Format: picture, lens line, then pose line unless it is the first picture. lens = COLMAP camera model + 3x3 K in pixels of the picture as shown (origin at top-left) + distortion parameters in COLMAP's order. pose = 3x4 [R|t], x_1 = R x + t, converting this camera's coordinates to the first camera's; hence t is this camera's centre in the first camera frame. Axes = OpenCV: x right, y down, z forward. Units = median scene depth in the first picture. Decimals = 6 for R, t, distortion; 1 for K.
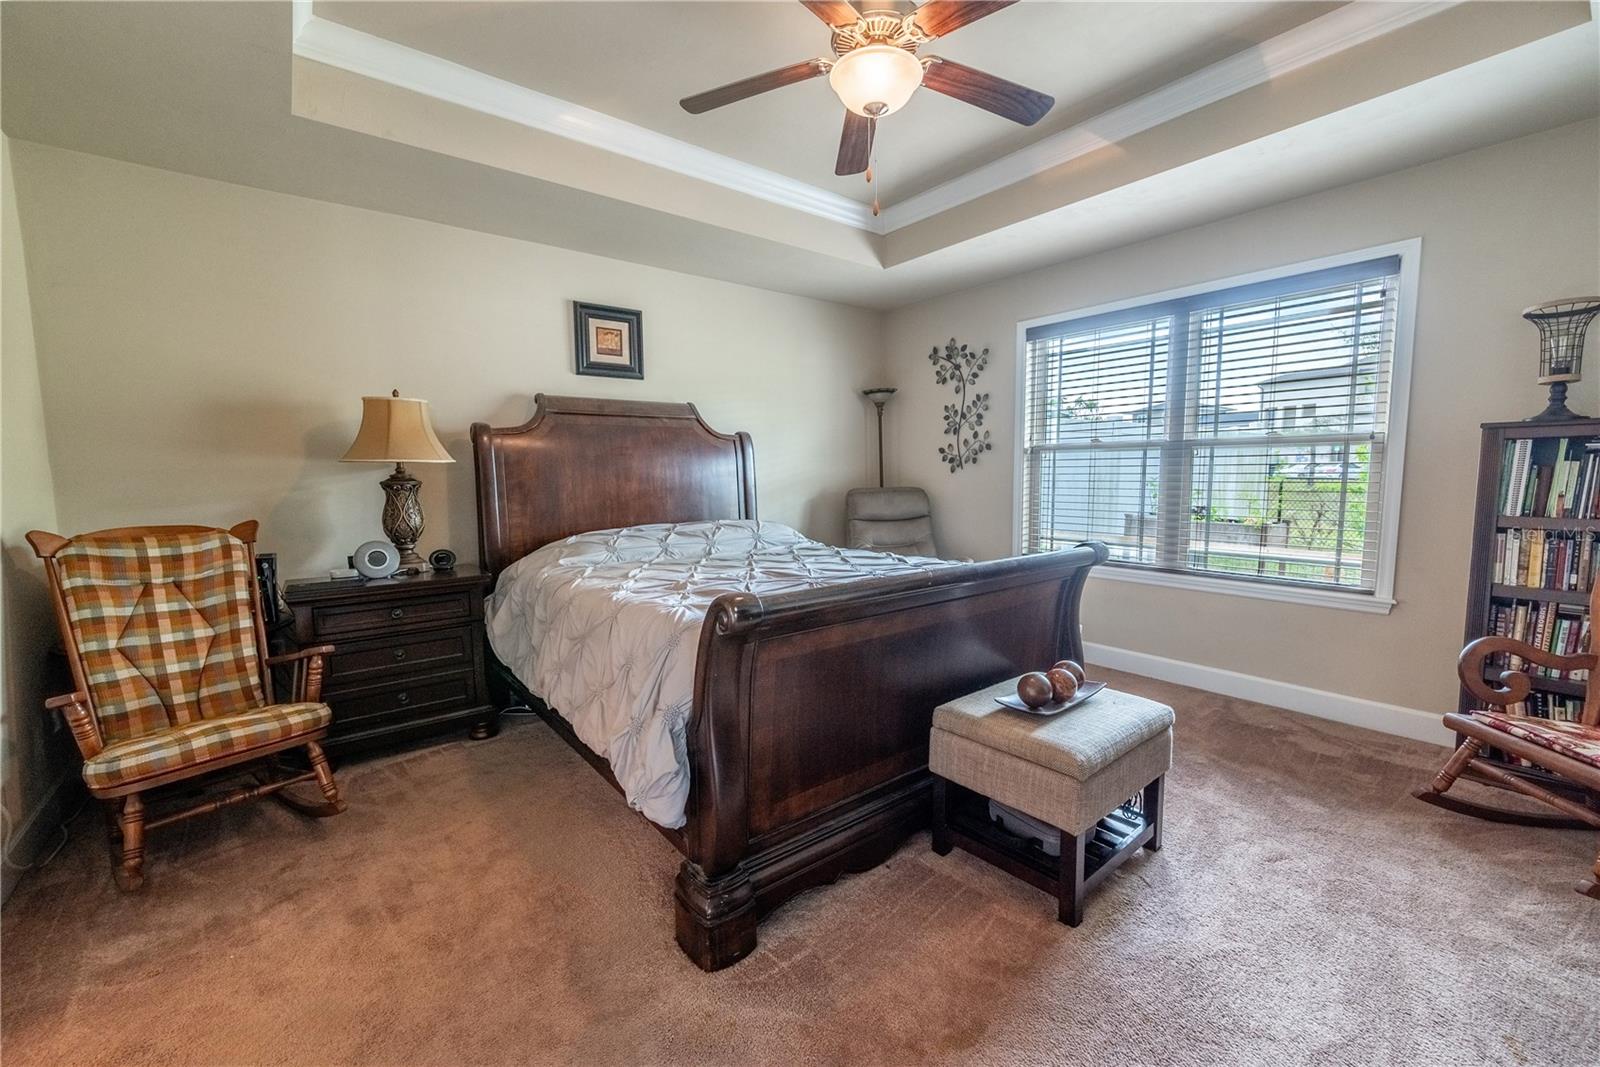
lens RADIAL K [[643.3, 0, 800.0], [0, 643.3, 533.5], [0, 0, 1]] dist [0.000023, -0.000187]
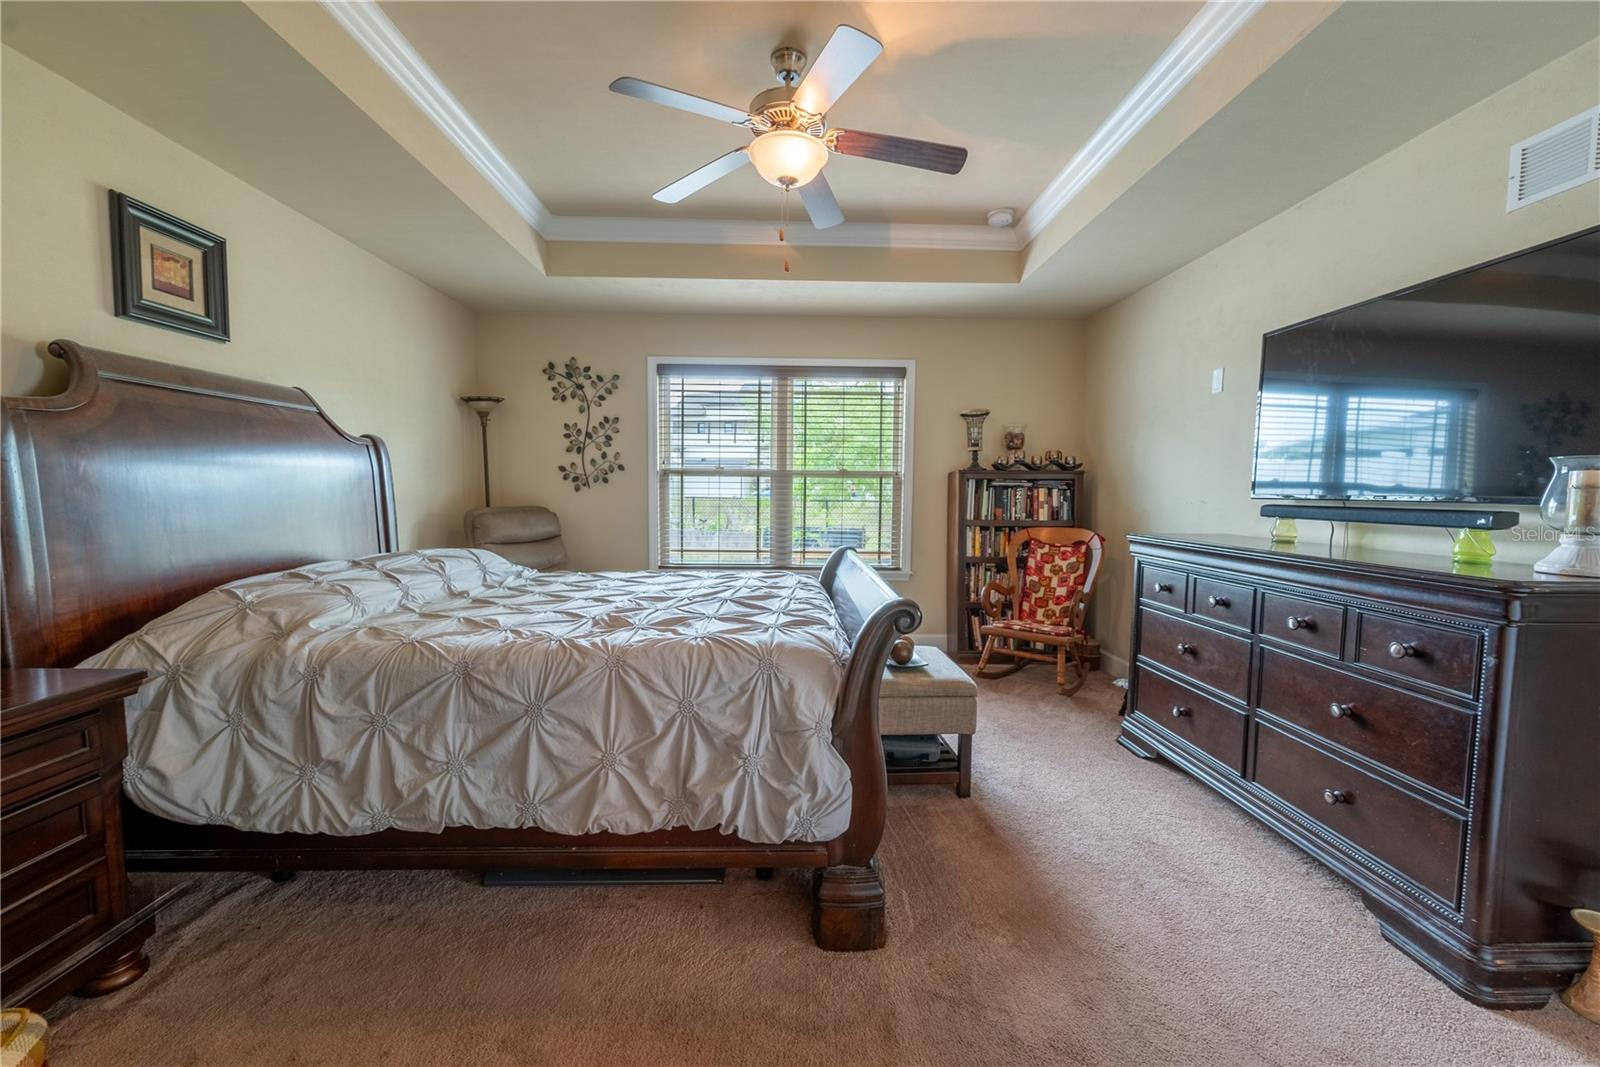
lens RADIAL K [[633.3, 0, 800.0], [0, 633.3, 533.5], [0, 0, 1]] dist [-0.000365, -0.000217]
pose [[0.603585, -0.040983, 0.796244, -0.382142], [0.061633, 0.998088, 0.004652, -0.014573], [-0.794913, 0.046267, 0.604957, 0.152442]]
